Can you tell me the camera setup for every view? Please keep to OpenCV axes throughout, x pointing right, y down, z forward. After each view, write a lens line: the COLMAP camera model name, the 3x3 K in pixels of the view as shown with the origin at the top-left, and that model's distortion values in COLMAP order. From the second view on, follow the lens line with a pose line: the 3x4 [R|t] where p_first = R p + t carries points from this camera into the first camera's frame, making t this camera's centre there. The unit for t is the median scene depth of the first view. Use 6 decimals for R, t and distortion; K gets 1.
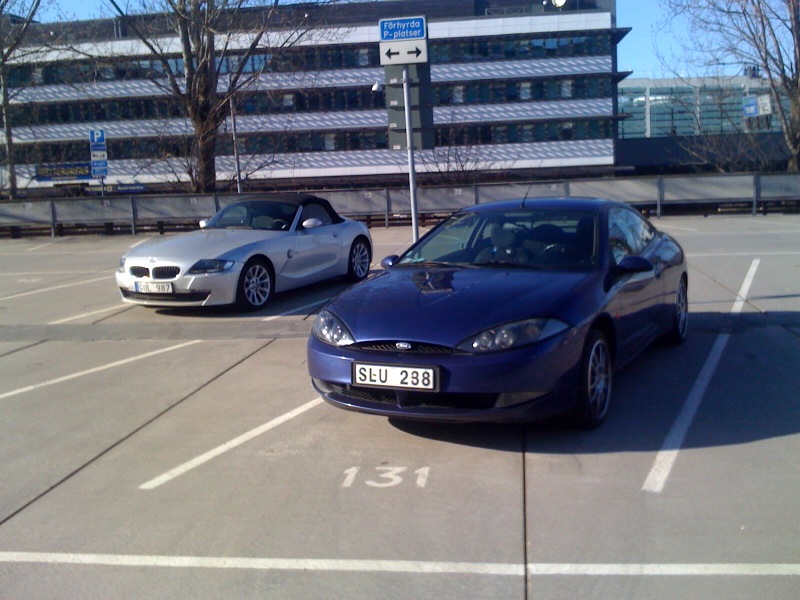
lens RADIAL K [[898.3, 0, 400.0], [0, 898.3, 300.0], [0, 0, 1]] dist [0.098801, -0.468101]
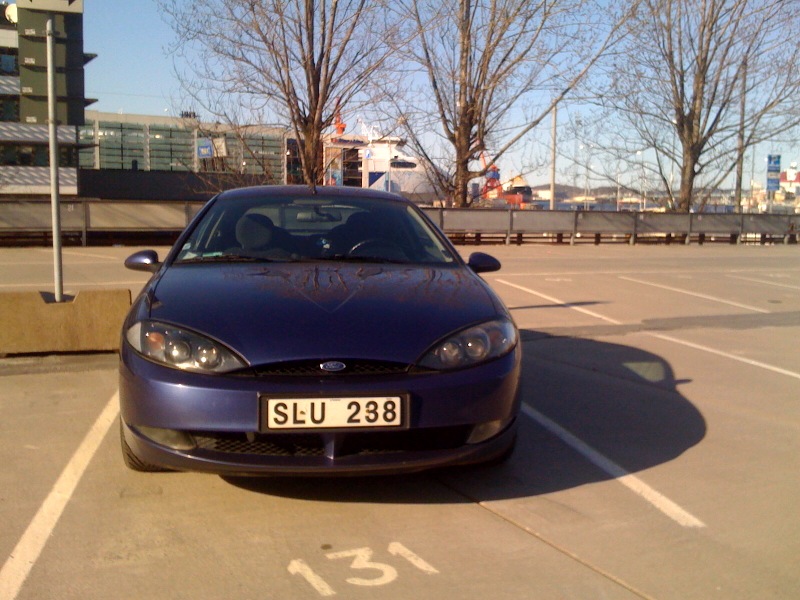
lens RADIAL K [[898.3, 0, 400.0], [0, 898.3, 300.0], [0, 0, 1]] dist [0.098801, -0.468101]
pose [[0.815764, -0.003644, 0.578374, -0.344771], [0.029464, 0.998944, -0.035263, 0.026725], [-0.577634, 0.045807, 0.815009, 0.421677]]
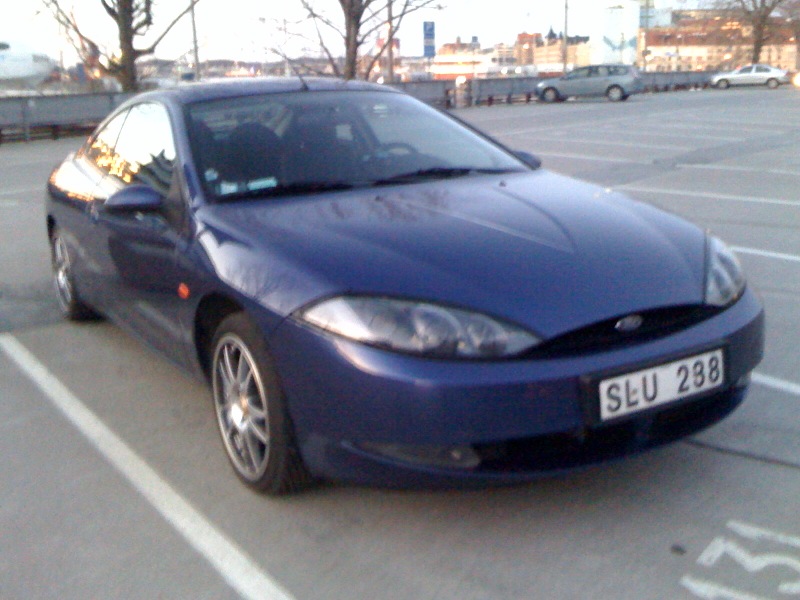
lens RADIAL K [[898.3, 0, 400.0], [0, 898.3, 300.0], [0, 0, 1]] dist [0.098801, -0.468101]
pose [[0.514664, -0.179542, 0.838383, -0.496765], [0.129862, 0.982871, 0.130766, -0.047060], [-0.847501, 0.041573, 0.529164, 0.839711]]
